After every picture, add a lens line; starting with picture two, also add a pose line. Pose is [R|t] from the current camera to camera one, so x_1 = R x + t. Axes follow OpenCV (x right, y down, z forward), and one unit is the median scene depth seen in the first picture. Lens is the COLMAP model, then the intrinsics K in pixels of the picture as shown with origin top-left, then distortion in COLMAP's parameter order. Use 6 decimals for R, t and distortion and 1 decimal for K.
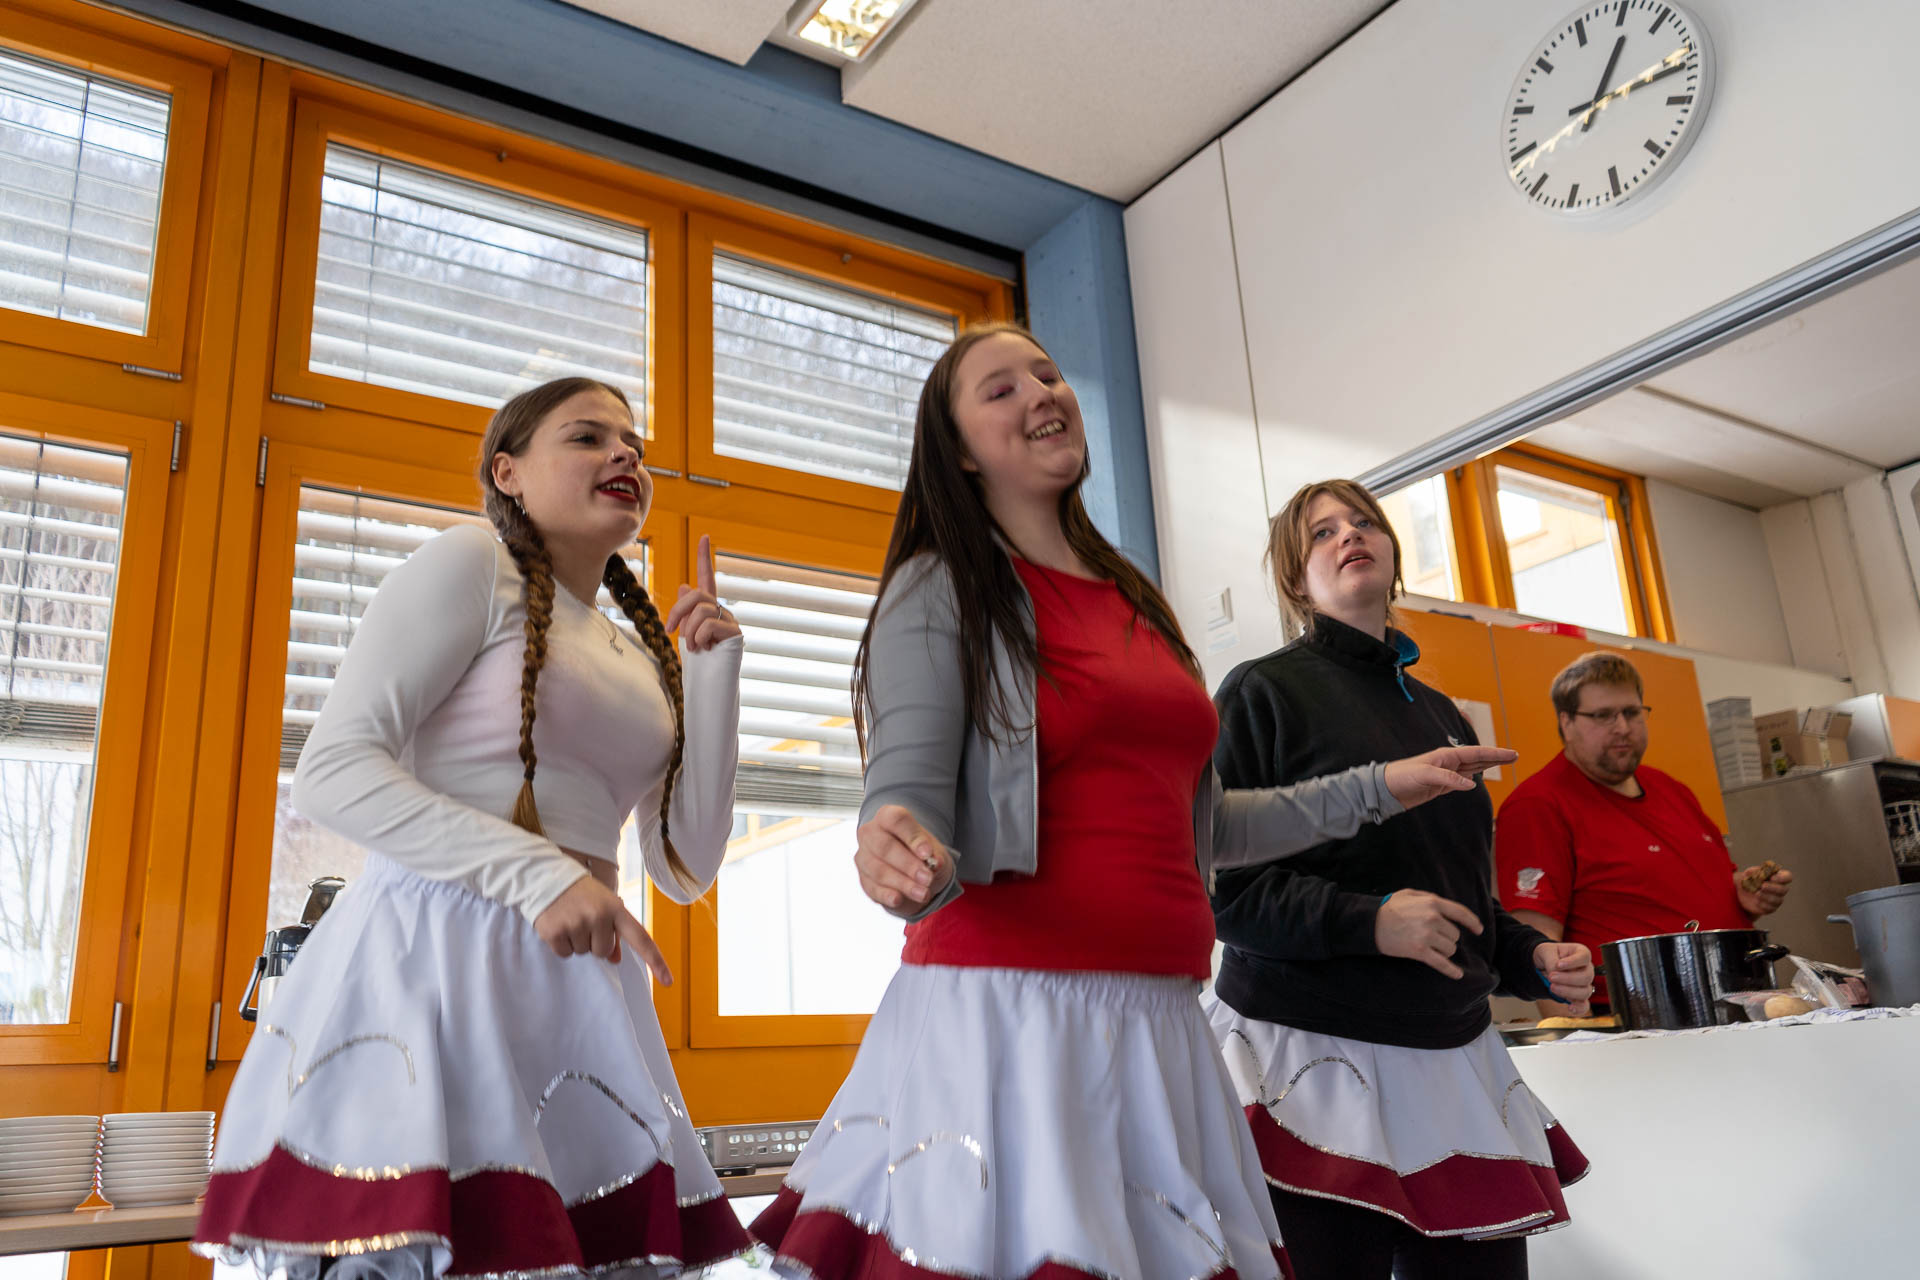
lens RADIAL K [[1549.6, 0, 957.3], [0, 1549.6, 626.8], [0, 0, 1]] dist [-0.006718, 0.011165]
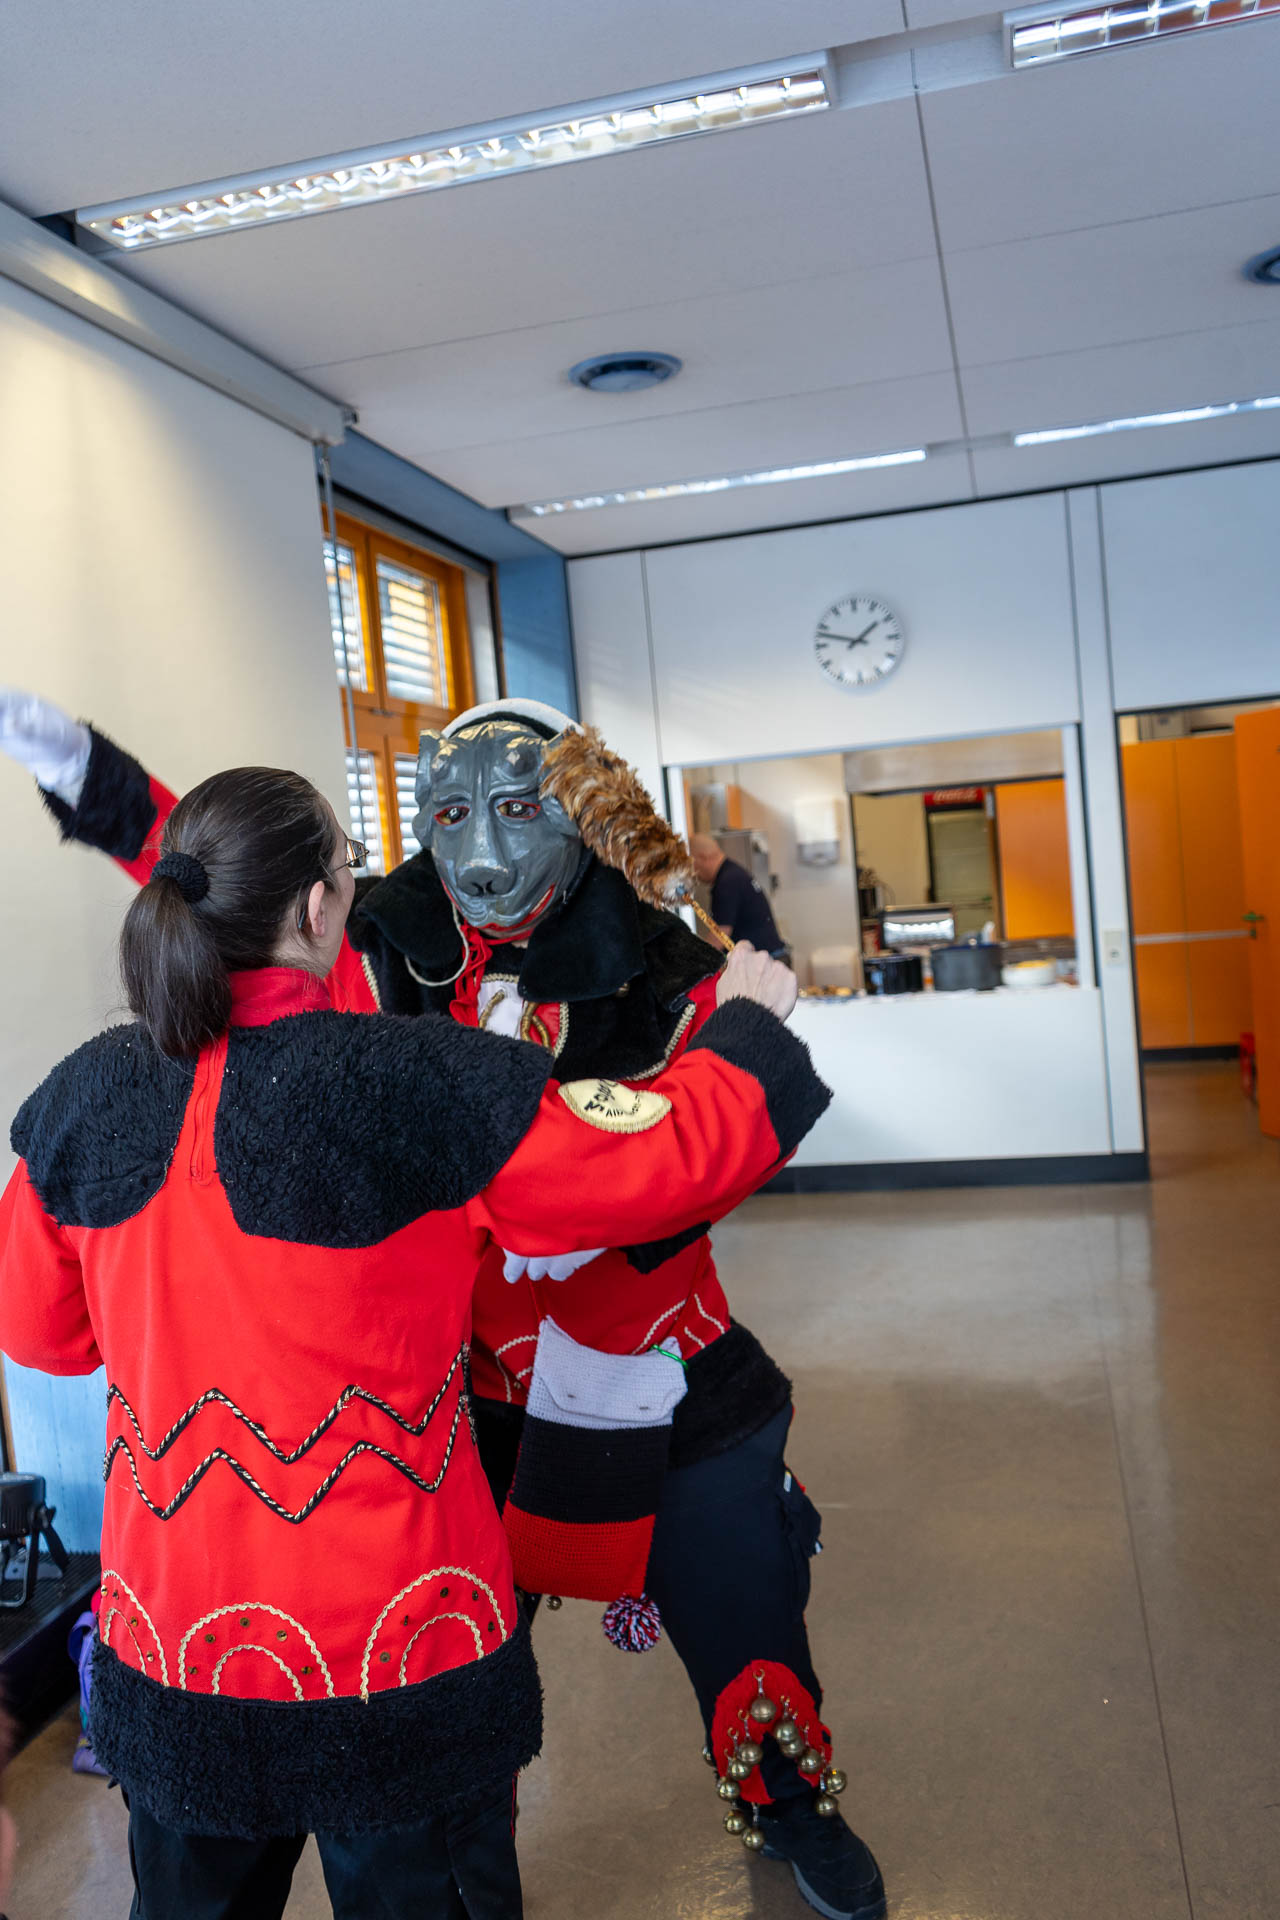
lens RADIAL K [[1578.9, 0, 636.6], [0, 1578.9, 950.8], [0, 0, 1]] dist [0.021894, -0.005639]
pose [[0.742602, -0.046934, 0.668086, -1.475537], [-0.158548, 0.956866, 0.243454, -0.402145], [-0.650695, -0.286713, 0.703129, -0.647775]]
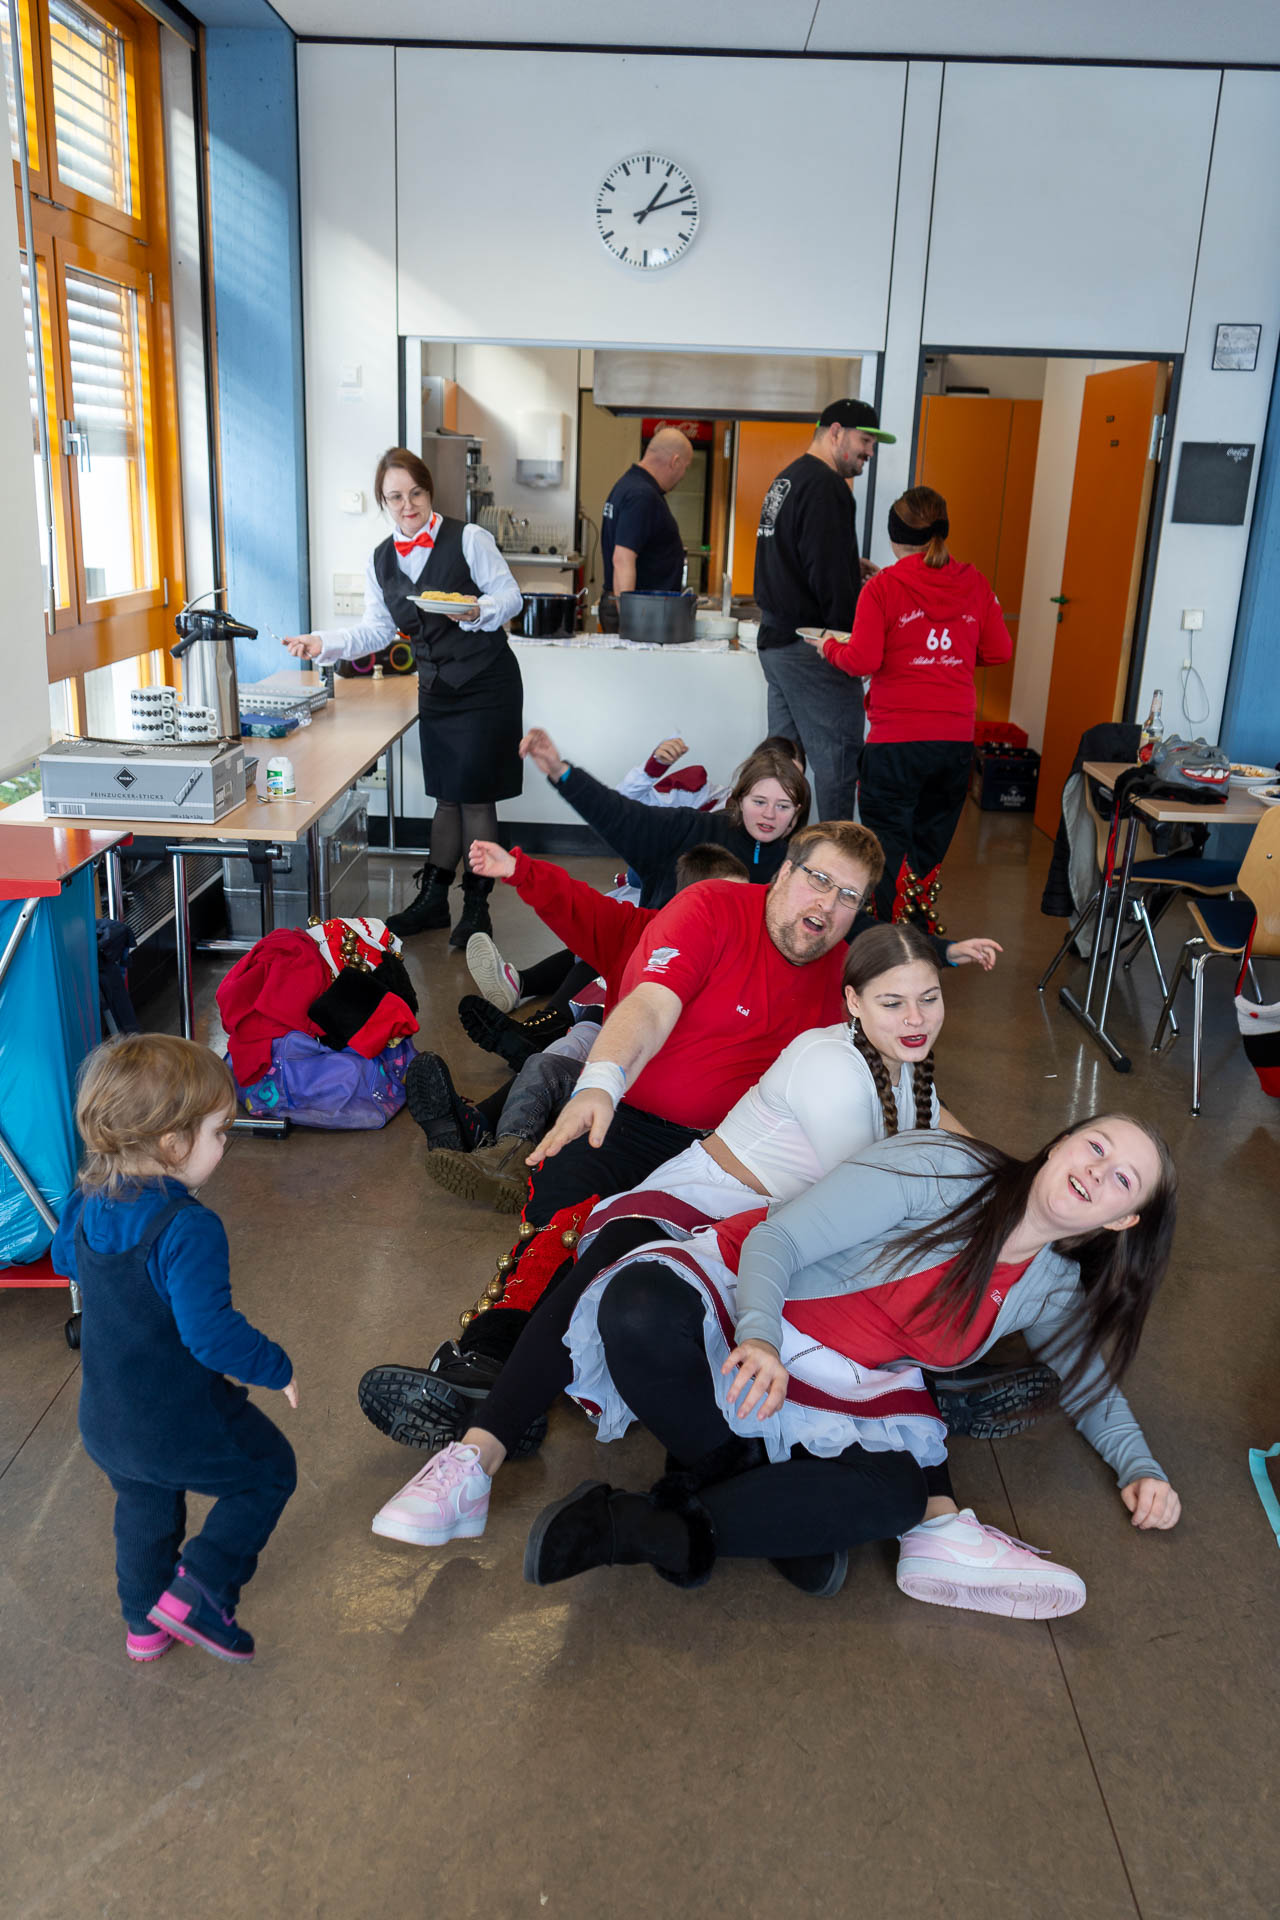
lens RADIAL K [[1537.1, 0, 640.0], [0, 1537.1, 960.0], [0, 0, 1]] dist [0.006217, -0.006099]
pose [[0.579855, -0.168007, 0.797209, -1.335884], [-0.312450, 0.857831, 0.408046, -0.300539], [-0.752425, -0.485695, 0.444923, -0.377428]]
